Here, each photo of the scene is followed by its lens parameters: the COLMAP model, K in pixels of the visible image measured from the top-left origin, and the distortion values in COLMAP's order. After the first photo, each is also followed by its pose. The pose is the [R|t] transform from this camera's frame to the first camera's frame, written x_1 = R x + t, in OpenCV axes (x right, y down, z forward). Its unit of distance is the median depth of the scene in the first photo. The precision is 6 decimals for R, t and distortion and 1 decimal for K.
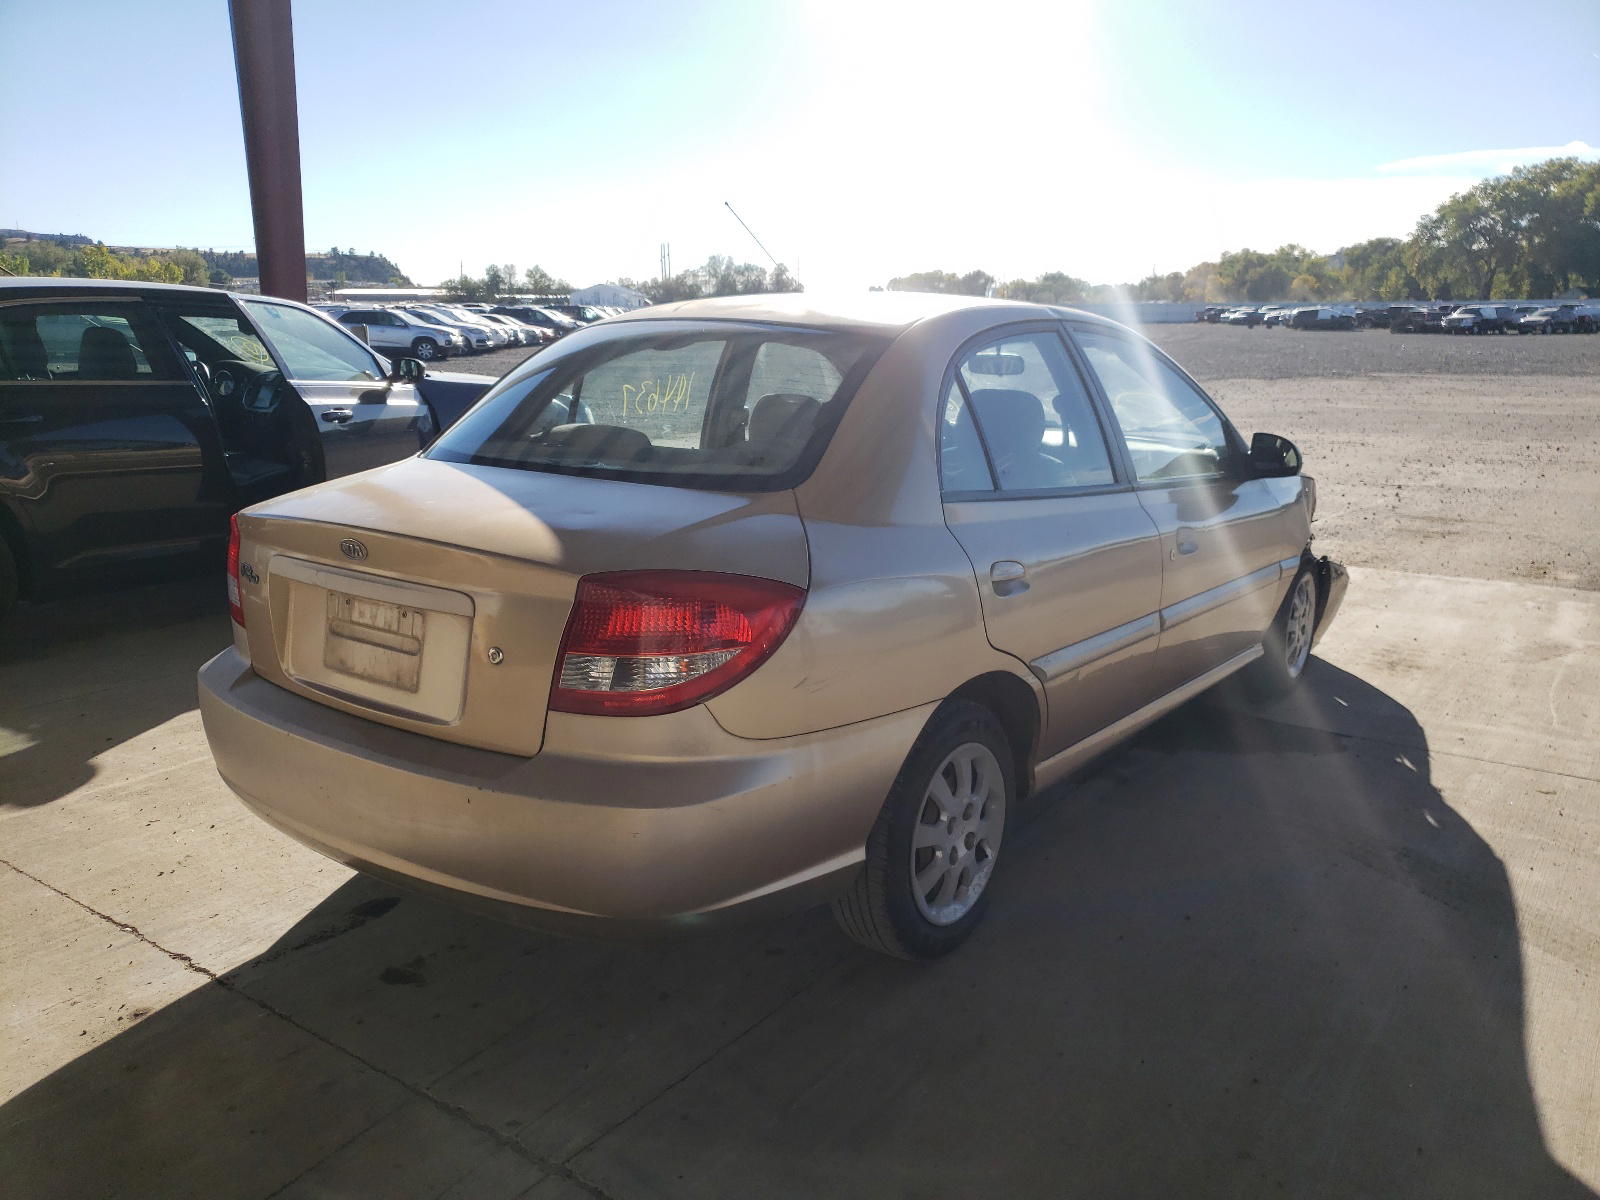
lens RADIAL K [[1209.6, 0, 798.1], [0, 1209.6, 599.7], [0, 0, 1]] dist [0.030388, 0.002532]
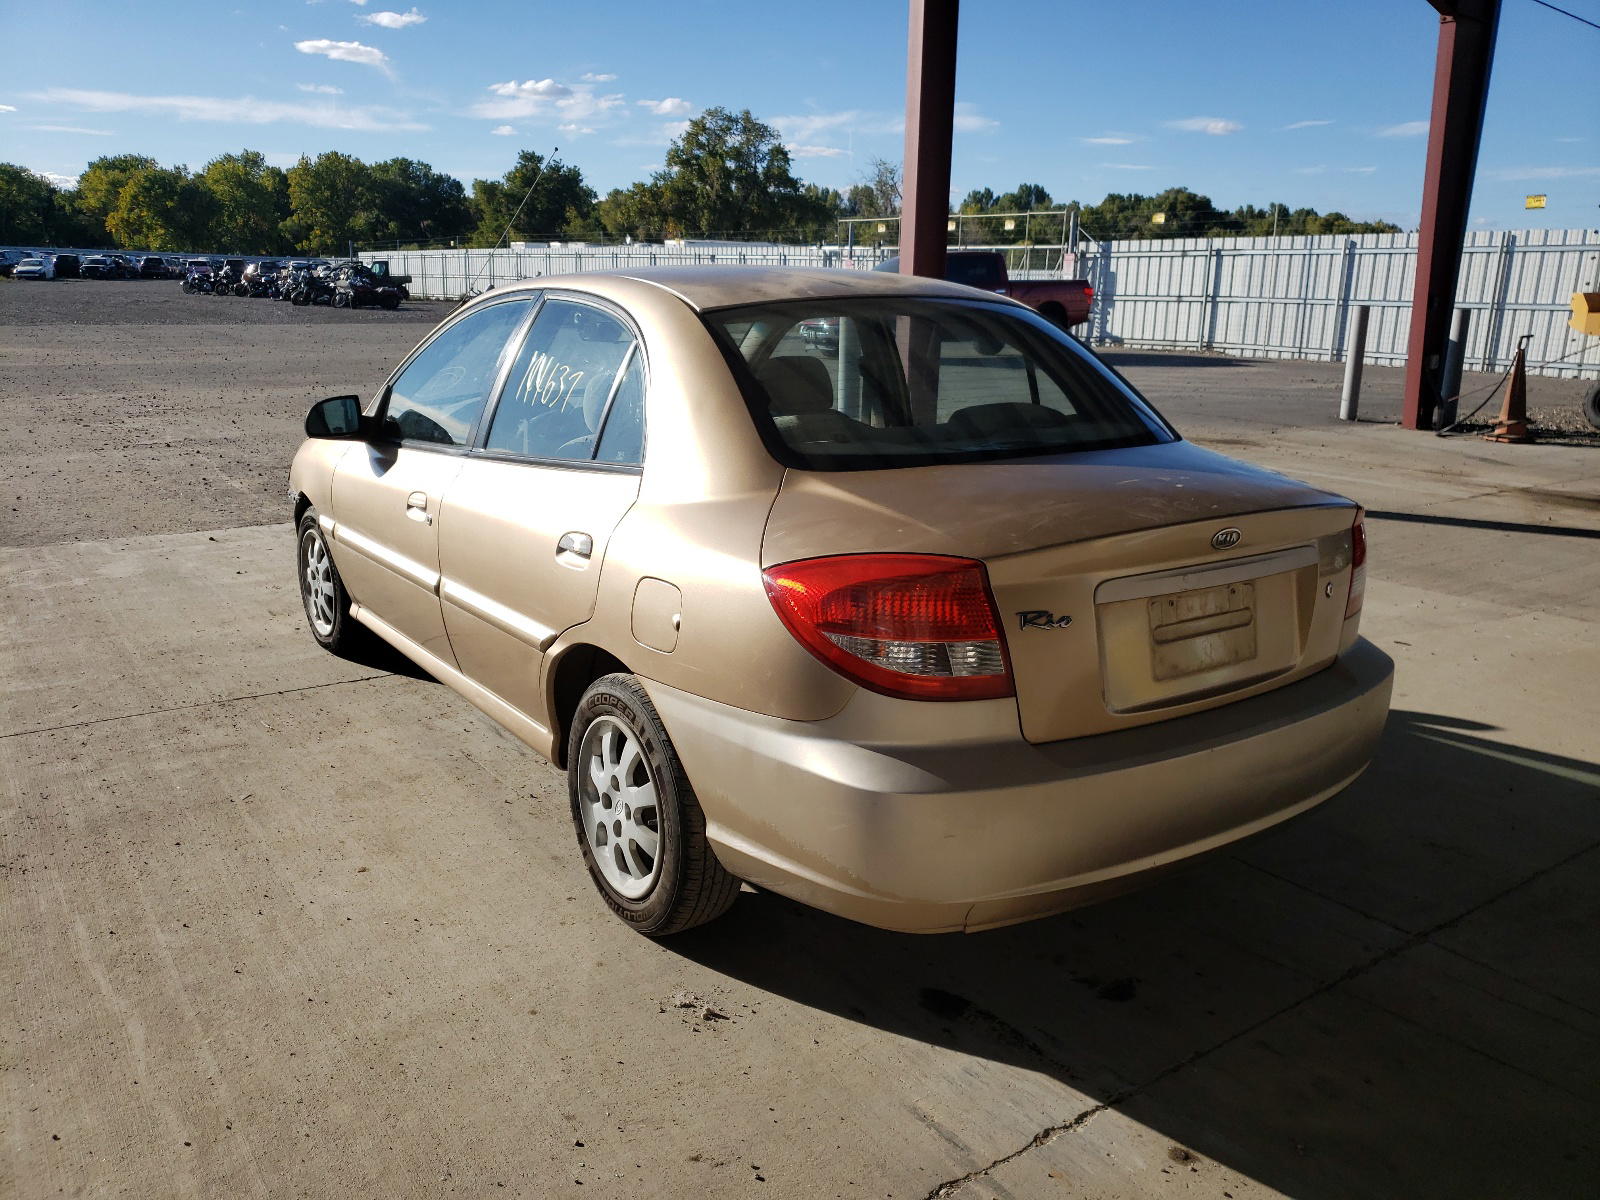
lens RADIAL K [[1209.6, 0, 798.4], [0, 1209.6, 601.3], [0, 0, 1]] dist [0.030388, 0.002532]
pose [[0.330843, -0.218907, 0.917945, -1.333872], [0.193717, 0.967762, 0.160968, -0.207922], [-0.923589, 0.124566, 0.362583, 0.925848]]
